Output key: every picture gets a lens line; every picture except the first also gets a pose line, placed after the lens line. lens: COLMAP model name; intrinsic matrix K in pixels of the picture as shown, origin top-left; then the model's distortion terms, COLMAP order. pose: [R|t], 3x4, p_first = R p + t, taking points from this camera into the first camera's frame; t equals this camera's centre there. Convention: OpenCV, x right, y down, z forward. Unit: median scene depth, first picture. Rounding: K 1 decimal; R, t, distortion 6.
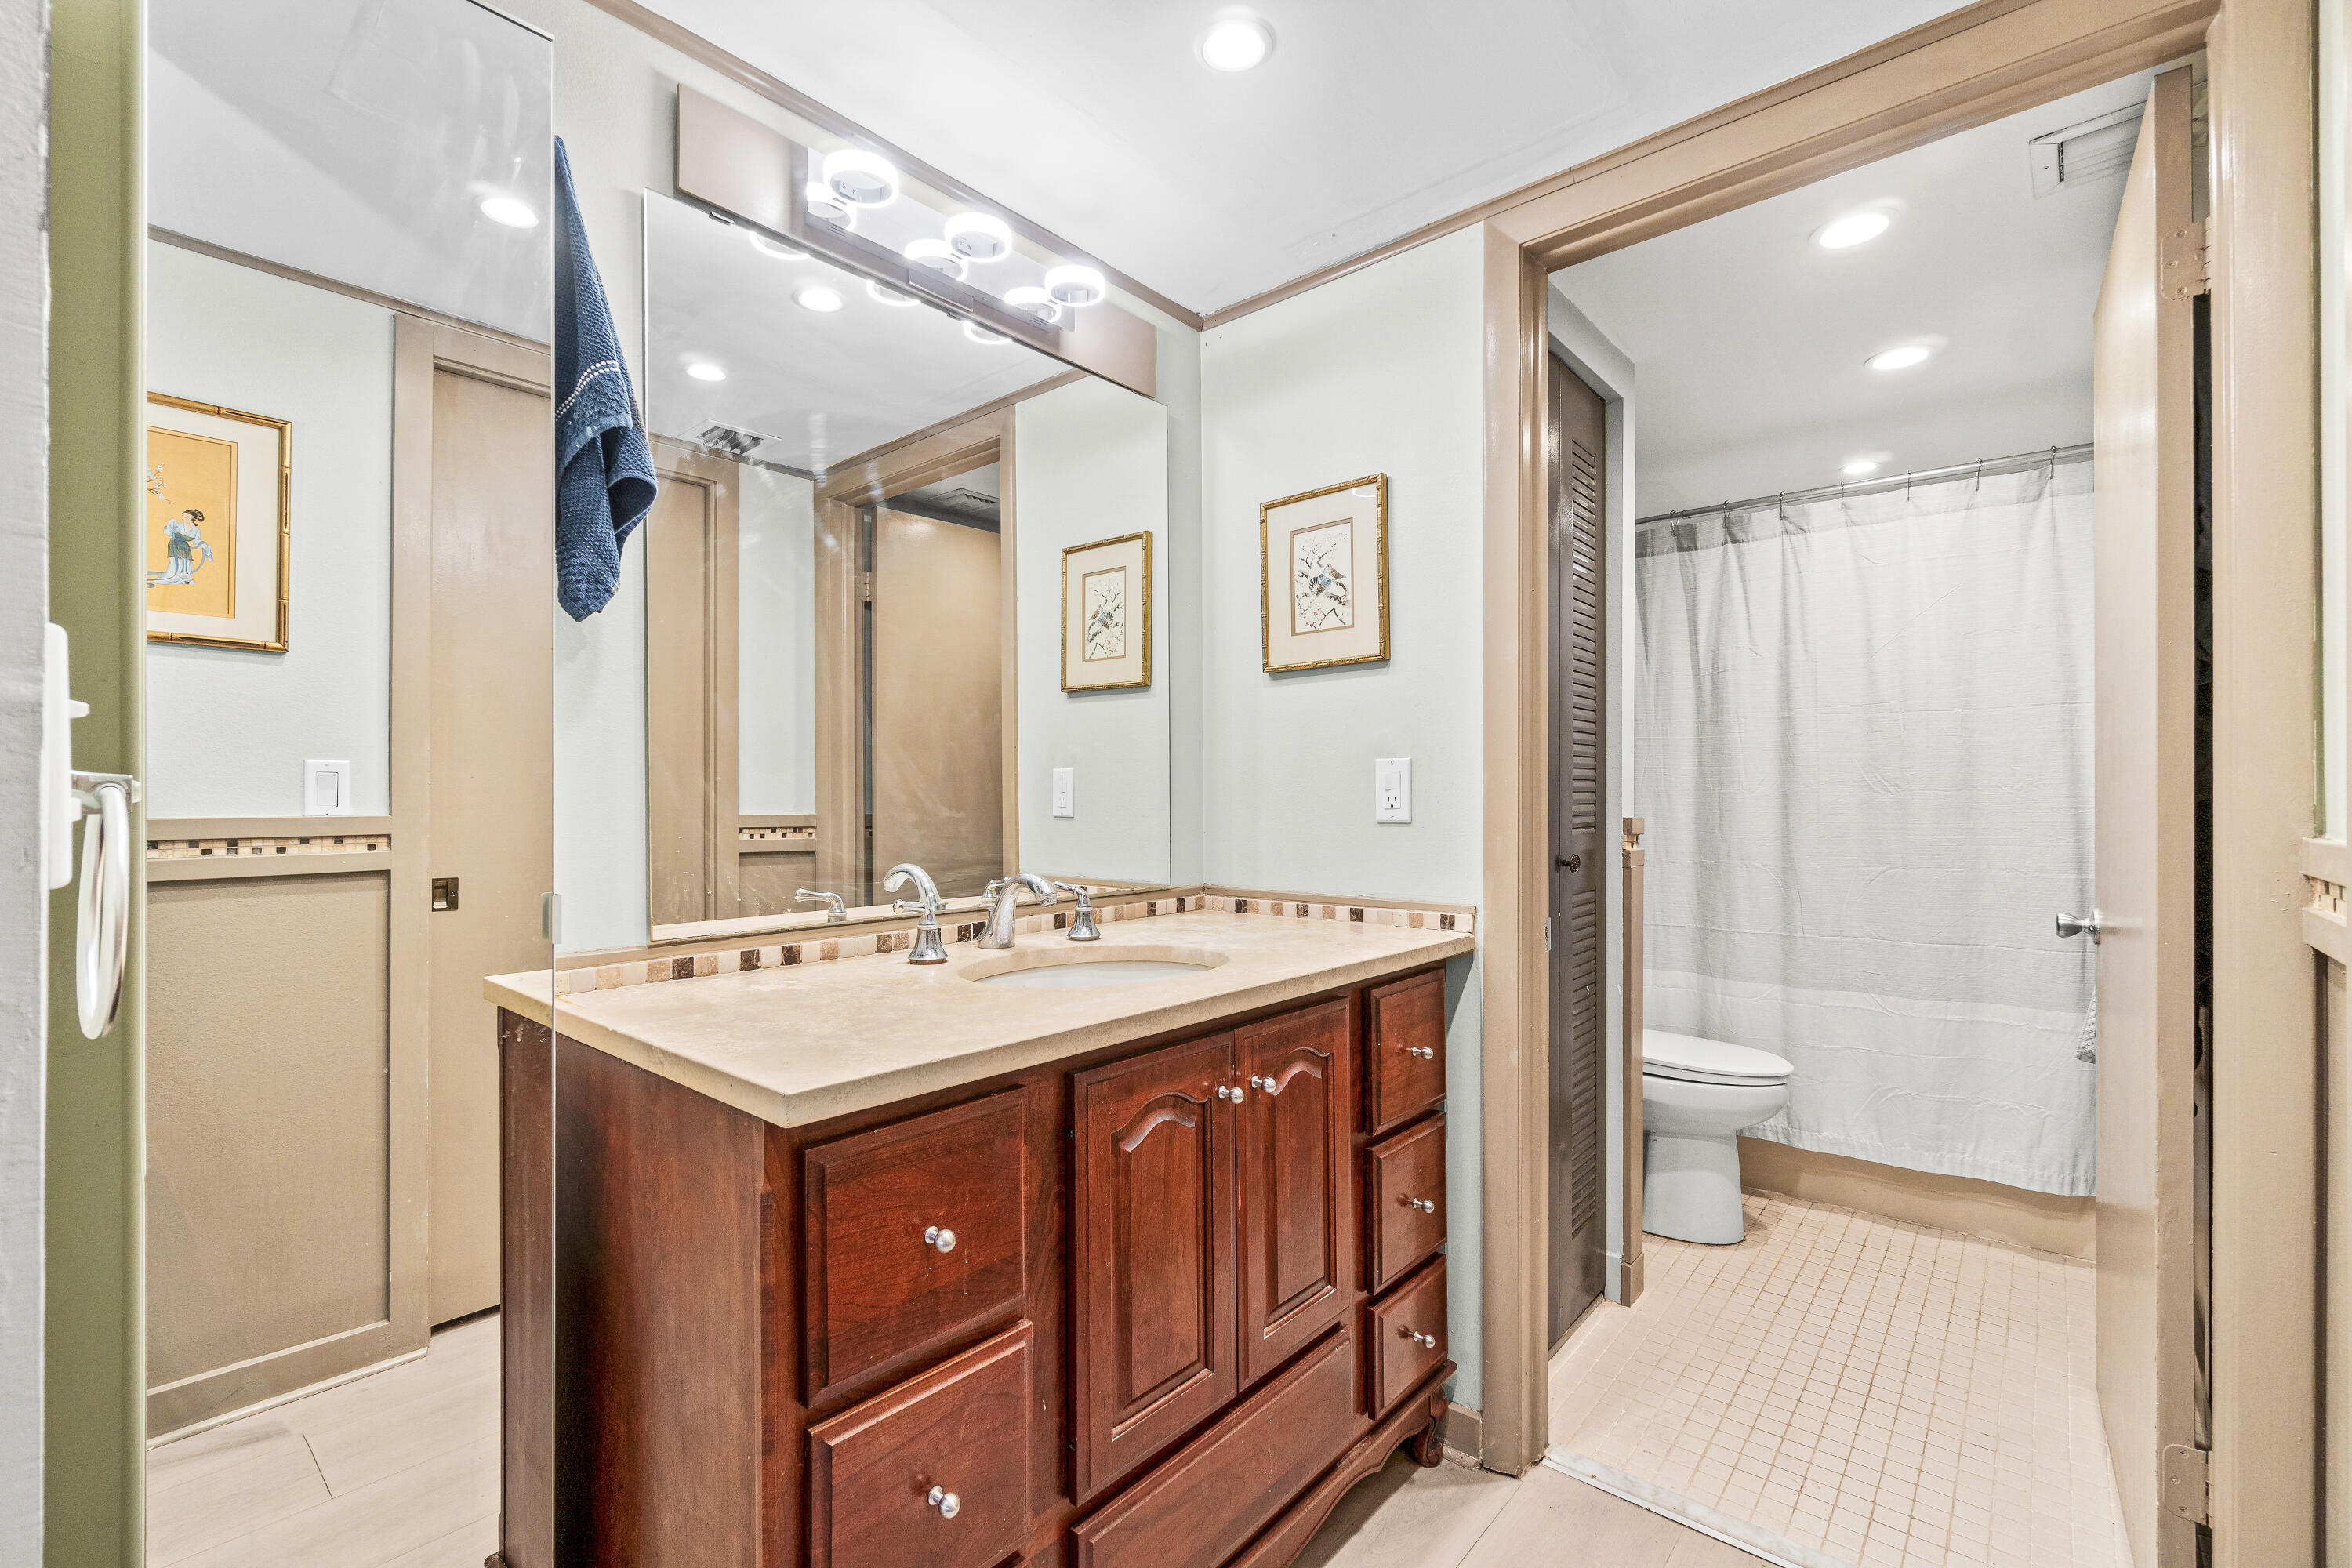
lens RADIAL K [[1016.0, 0, 1172.8], [0, 1016.0, 801.3], [0, 0, 1]] dist [-0.006658, 0.002261]
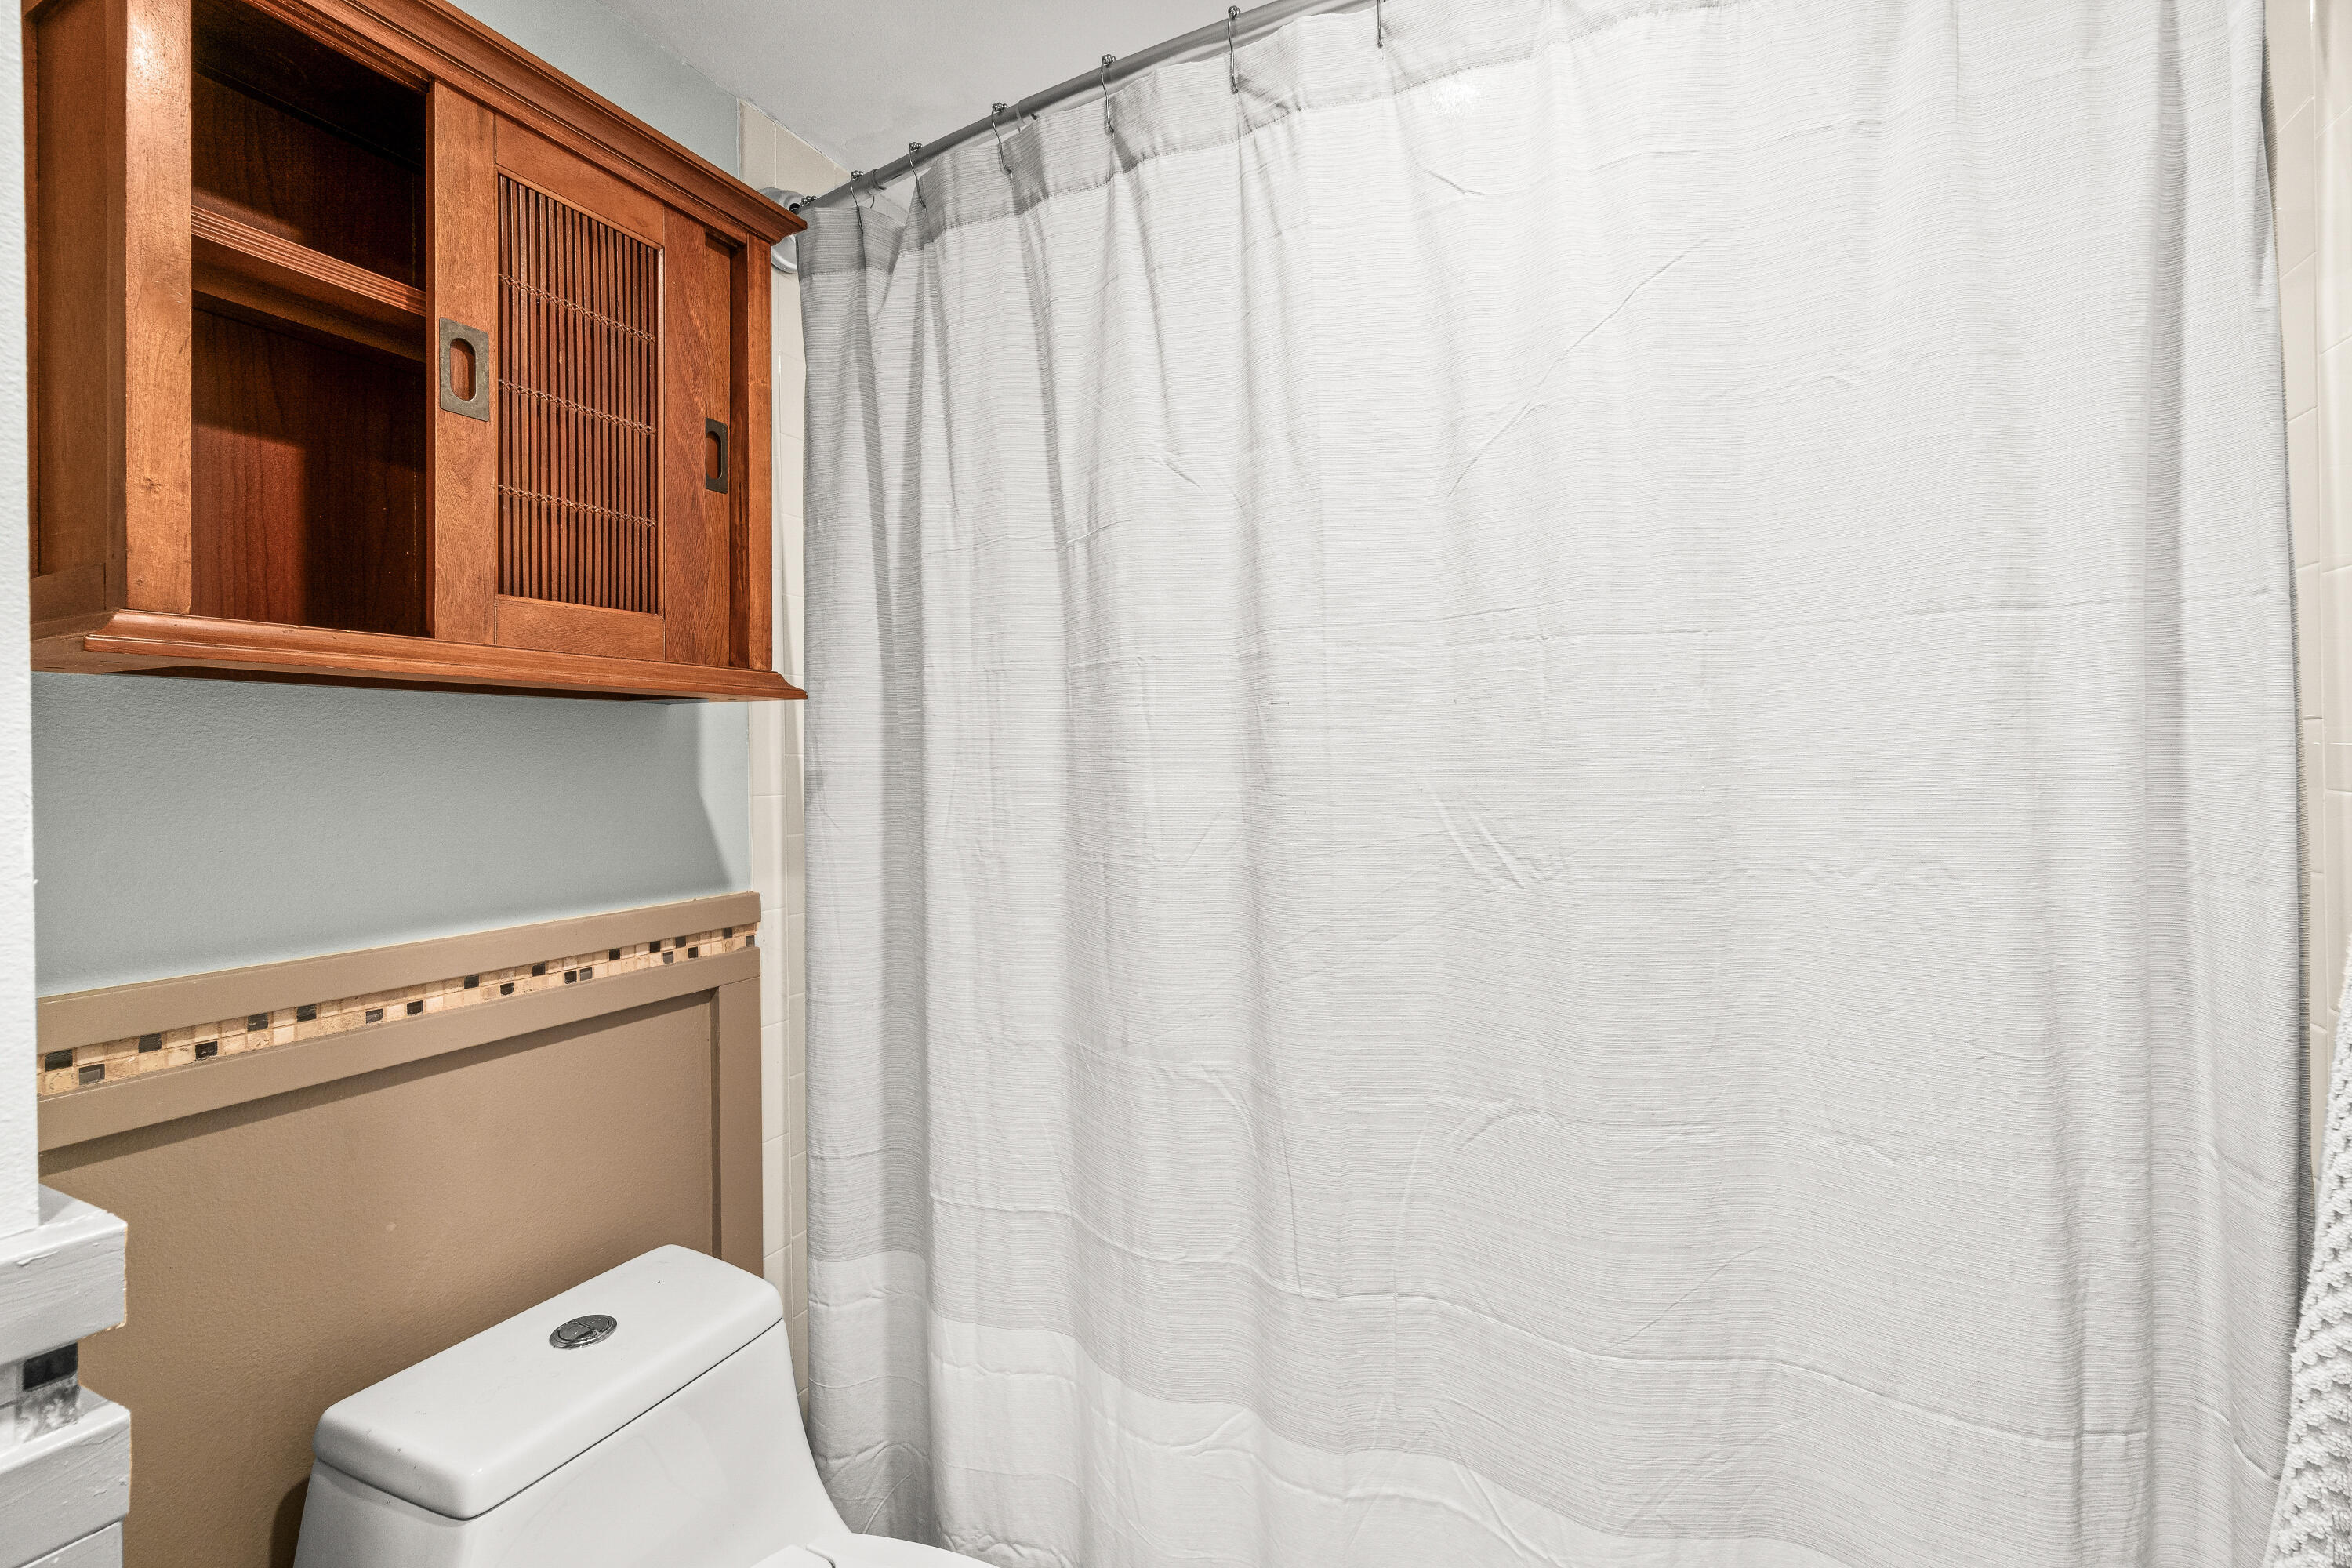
lens RADIAL K [[1016.0, 0, 1171.7], [0, 1016.0, 761.8], [0, 0, 1]] dist [-0.006658, 0.002261]
pose [[0.954463, -0.007925, 0.298225, 0.465408], [0.010923, 0.999905, -0.008390, -0.042829], [-0.298131, 0.011265, 0.954459, 0.663629]]
